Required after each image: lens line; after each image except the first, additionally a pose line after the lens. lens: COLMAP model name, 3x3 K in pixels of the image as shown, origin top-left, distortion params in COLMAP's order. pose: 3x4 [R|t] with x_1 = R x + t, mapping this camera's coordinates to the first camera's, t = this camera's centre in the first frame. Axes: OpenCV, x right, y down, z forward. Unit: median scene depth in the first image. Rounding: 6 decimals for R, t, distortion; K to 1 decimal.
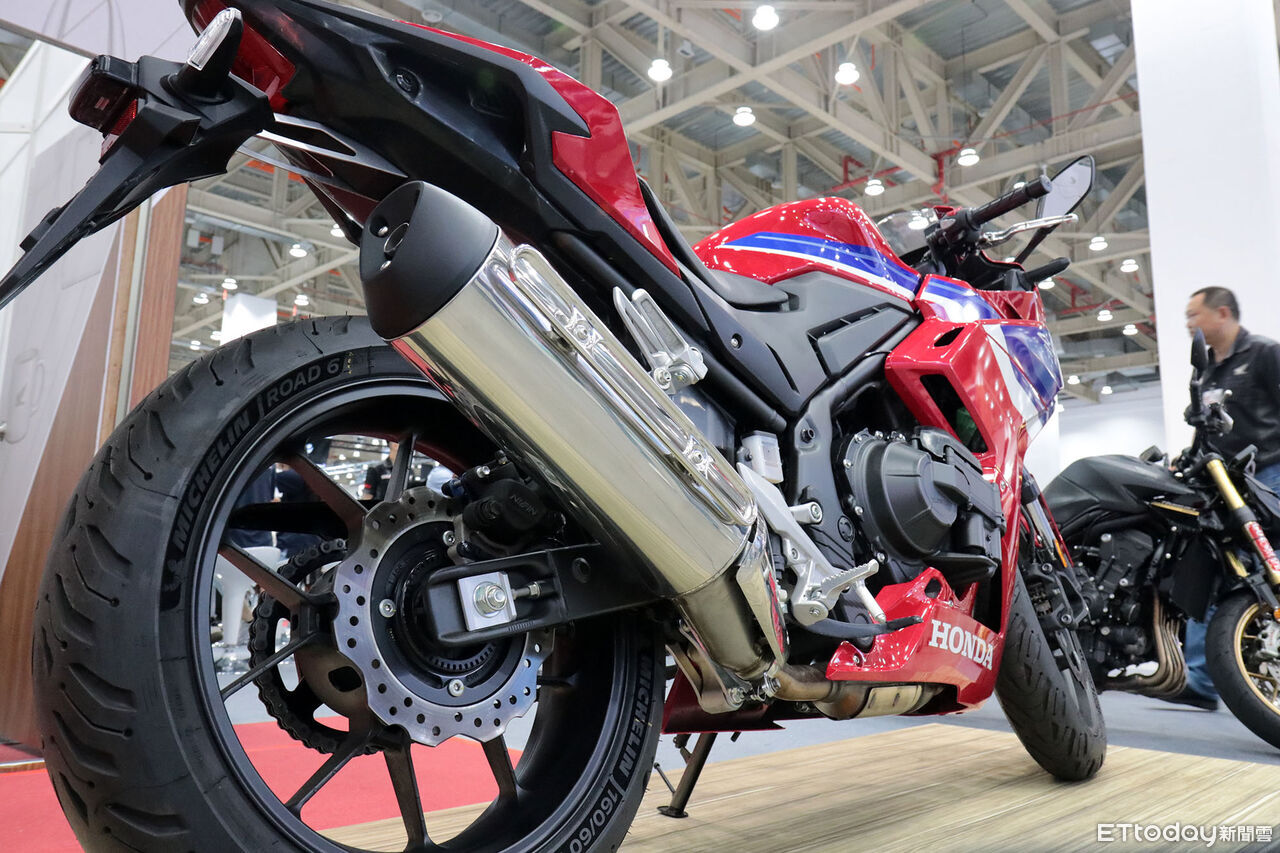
lens RADIAL K [[969.5, 0, 640.0], [0, 969.5, 426.5], [0, 0, 1]] dist [-0.017570, 0.006514]
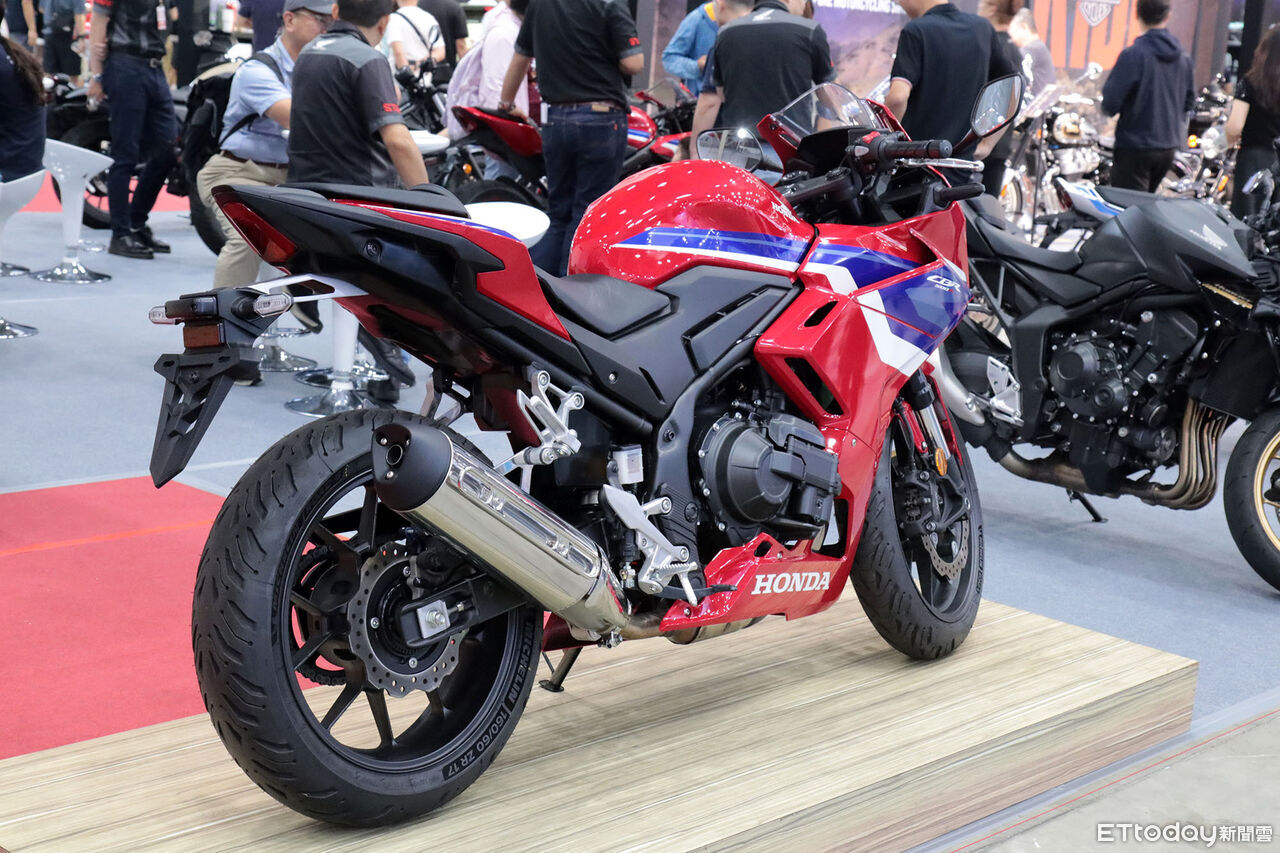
lens RADIAL K [[2240.3, 0, 640.0], [0, 2240.3, 426.5], [0, 0, 1]] dist [0.009097, 0.006698]
pose [[0.998055, 0.047521, 0.040356, 0.017835], [-0.059092, 0.927391, 0.369396, -1.045986], [-0.019872, -0.371062, 0.928395, -1.642321]]
